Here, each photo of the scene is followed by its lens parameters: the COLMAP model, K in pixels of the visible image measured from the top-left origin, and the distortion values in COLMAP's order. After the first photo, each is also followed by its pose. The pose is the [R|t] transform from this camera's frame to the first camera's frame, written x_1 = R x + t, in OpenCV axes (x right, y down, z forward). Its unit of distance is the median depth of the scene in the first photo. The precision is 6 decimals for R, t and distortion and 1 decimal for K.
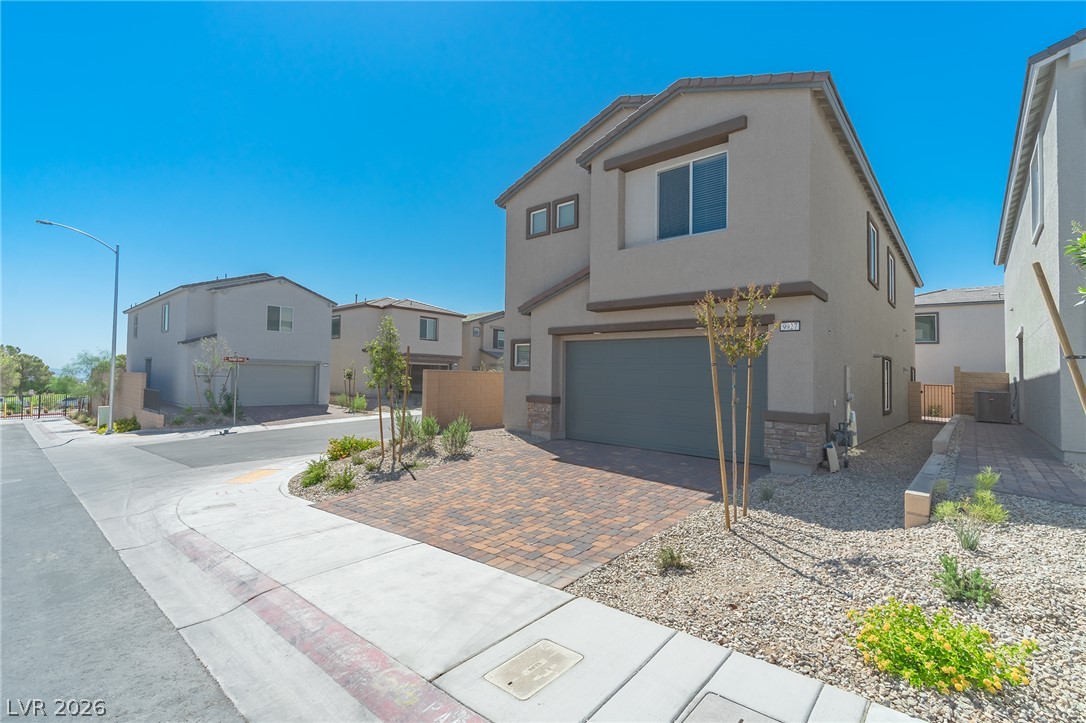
lens RADIAL K [[502.7, 0, 543.0], [0, 502.7, 361.5], [0, 0, 1]] dist [0.067338, 0.000142]
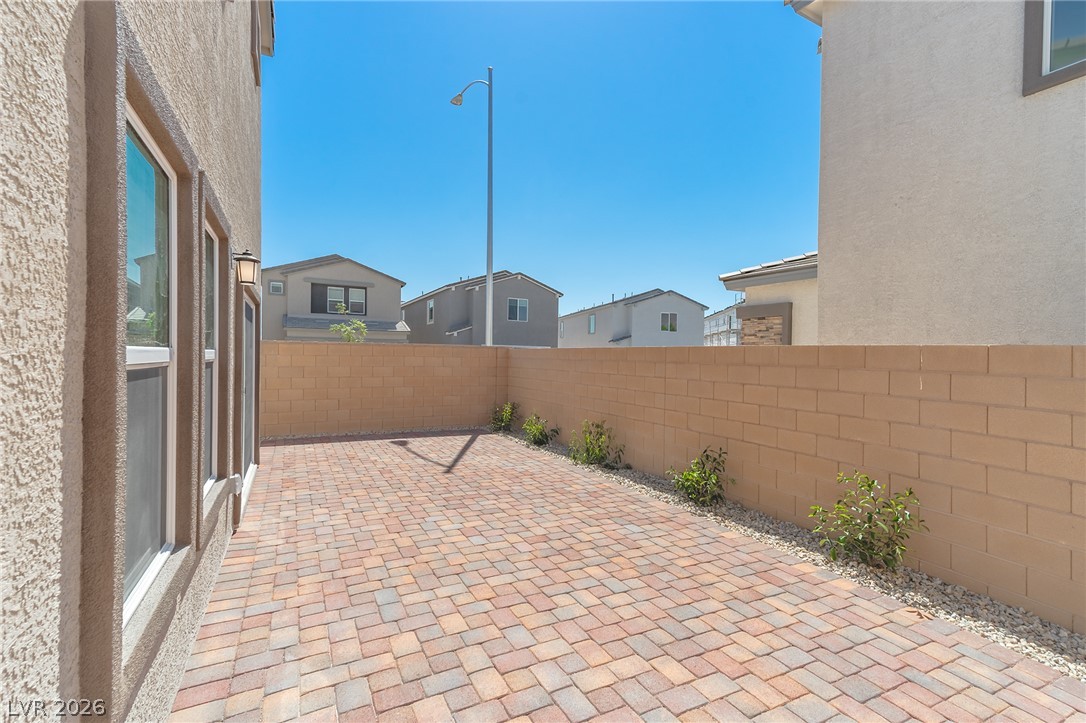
lens RADIAL K [[502.7, 0, 543.0], [0, 502.7, 361.5], [0, 0, 1]] dist [0.067338, 0.000142]
pose [[0.926091, 0.004620, -0.377271, 1.438417], [0.004291, 0.999731, 0.022775, 0.060897], [0.377275, -0.022711, 0.925823, 1.987897]]
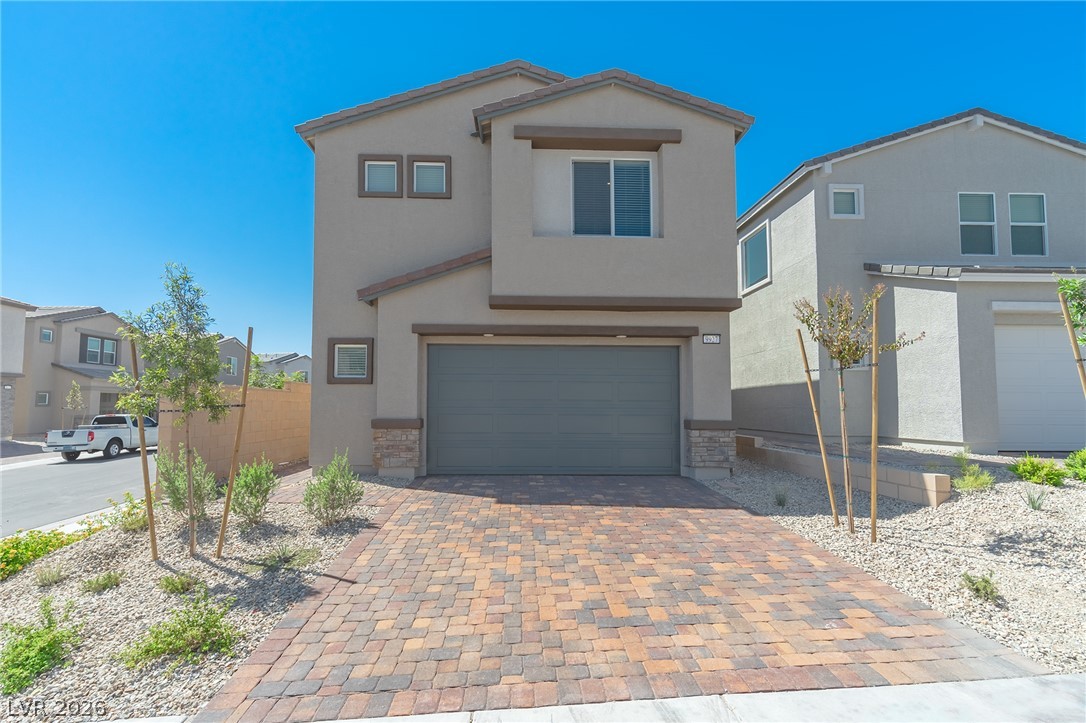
lens RADIAL K [[486.2, 0, 545.8], [0, 486.2, 370.9], [0, 0, 1]] dist [0.024331, -0.014617]
pose [[0.718888, 0.032974, 0.694343, -0.390815], [-0.004474, 0.999073, -0.042813, 0.034908], [-0.695111, 0.027671, 0.718369, 0.428130]]
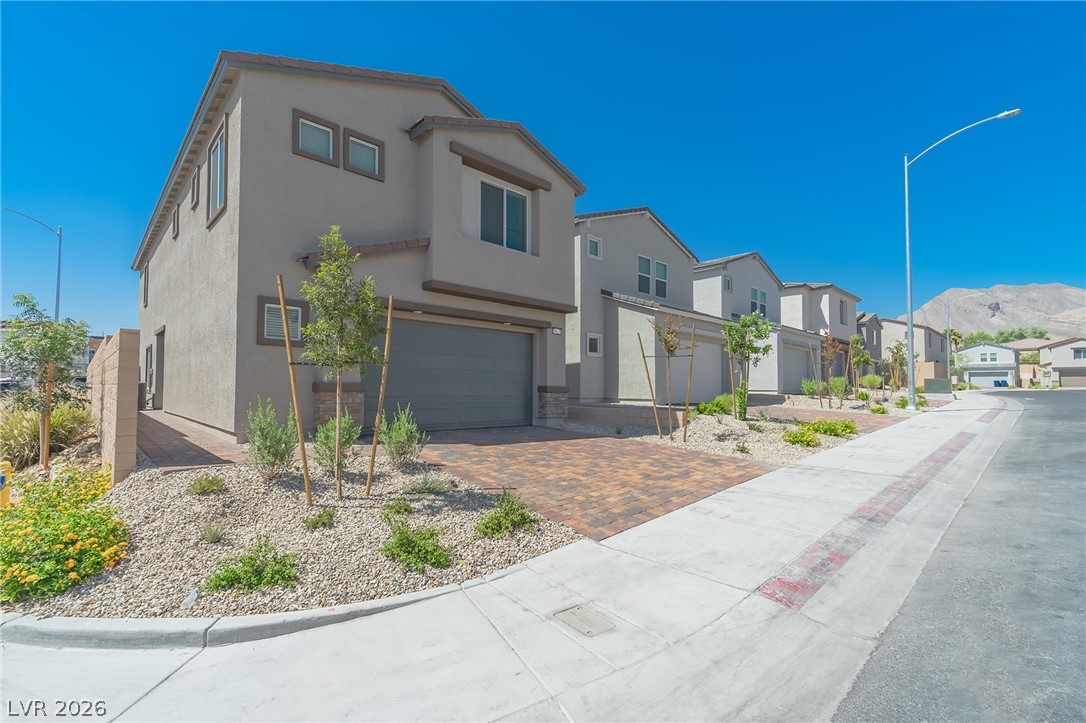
lens RADIAL K [[476.7, 0, 534.3], [0, 476.7, 364.7], [0, 0, 1]] dist [0.017683, 0.000035]
pose [[0.092406, 0.025688, 0.995390, -0.805036], [-0.034012, 0.999165, -0.022628, 0.056812], [-0.995140, -0.031764, 0.093203, 0.771455]]
